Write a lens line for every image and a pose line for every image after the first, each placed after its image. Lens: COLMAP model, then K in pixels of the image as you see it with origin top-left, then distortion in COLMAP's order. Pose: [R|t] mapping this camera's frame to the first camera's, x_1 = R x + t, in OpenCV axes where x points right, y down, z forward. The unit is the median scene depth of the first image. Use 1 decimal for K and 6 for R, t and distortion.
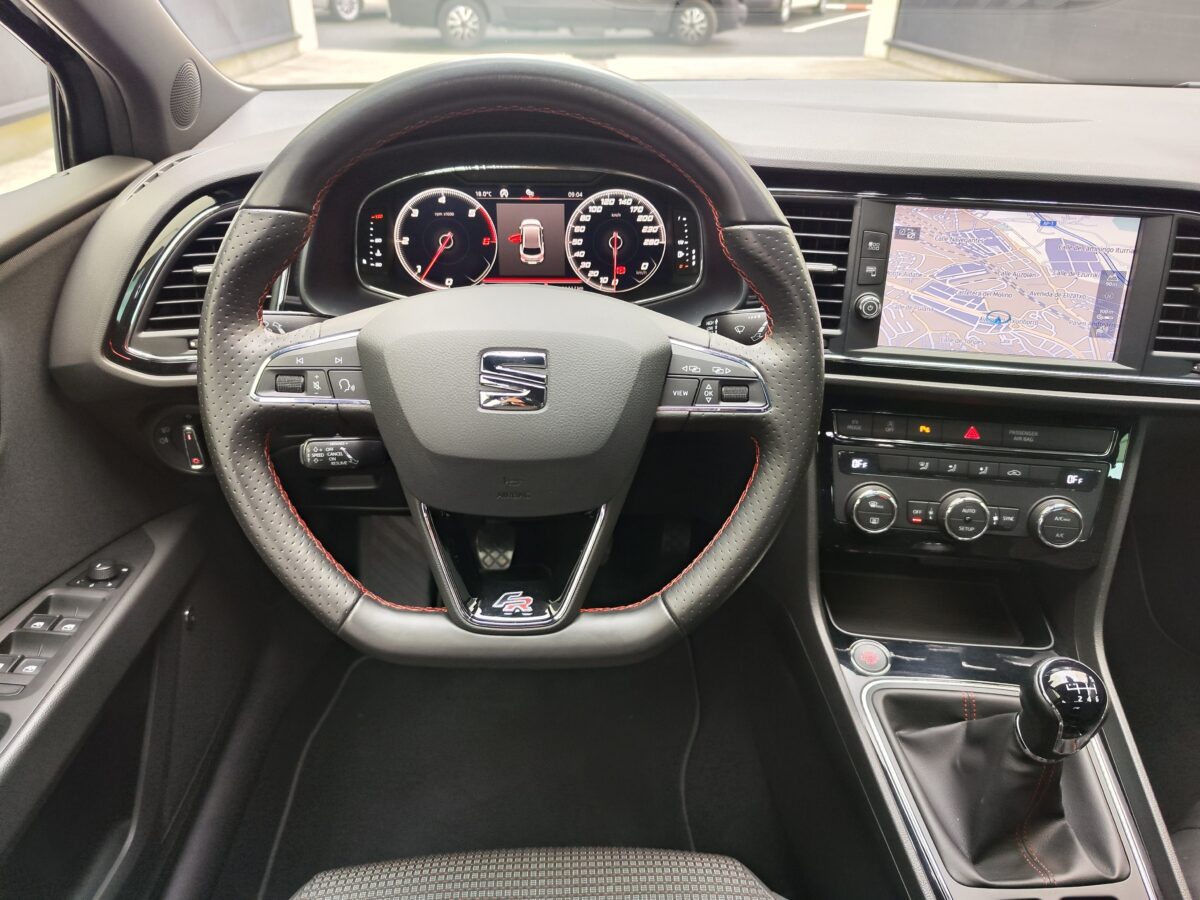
lens RADIAL K [[863.4, 0, 600.0], [0, 863.4, 450.0], [0, 0, 1]] dist [0.098497, -0.099433]
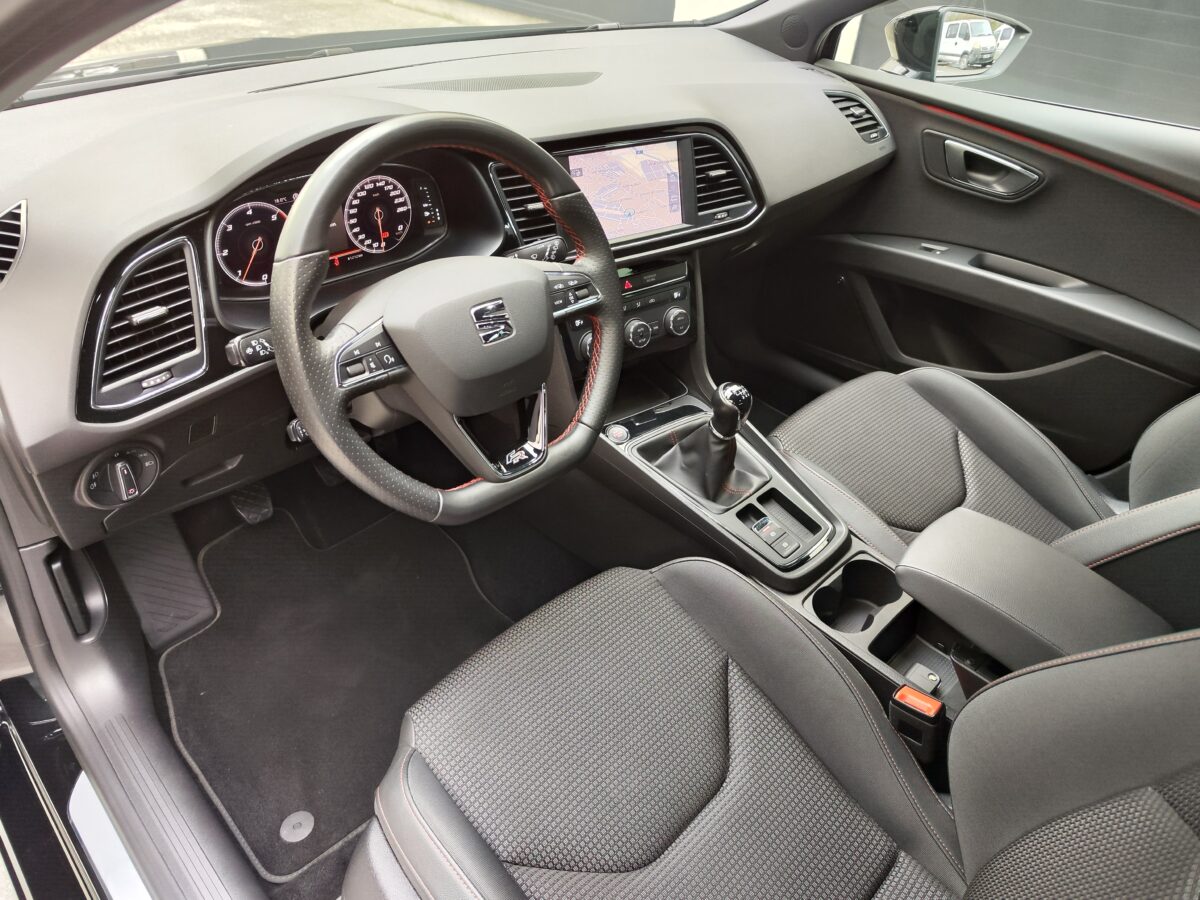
lens RADIAL K [[863.4, 0, 600.0], [0, 863.4, 450.0], [0, 0, 1]] dist [0.098497, -0.099433]
pose [[0.740692, -0.372979, 0.558804, -0.627652], [0.299944, 0.927834, 0.221717, -0.104014], [-0.601173, 0.003386, 0.799112, -0.273288]]
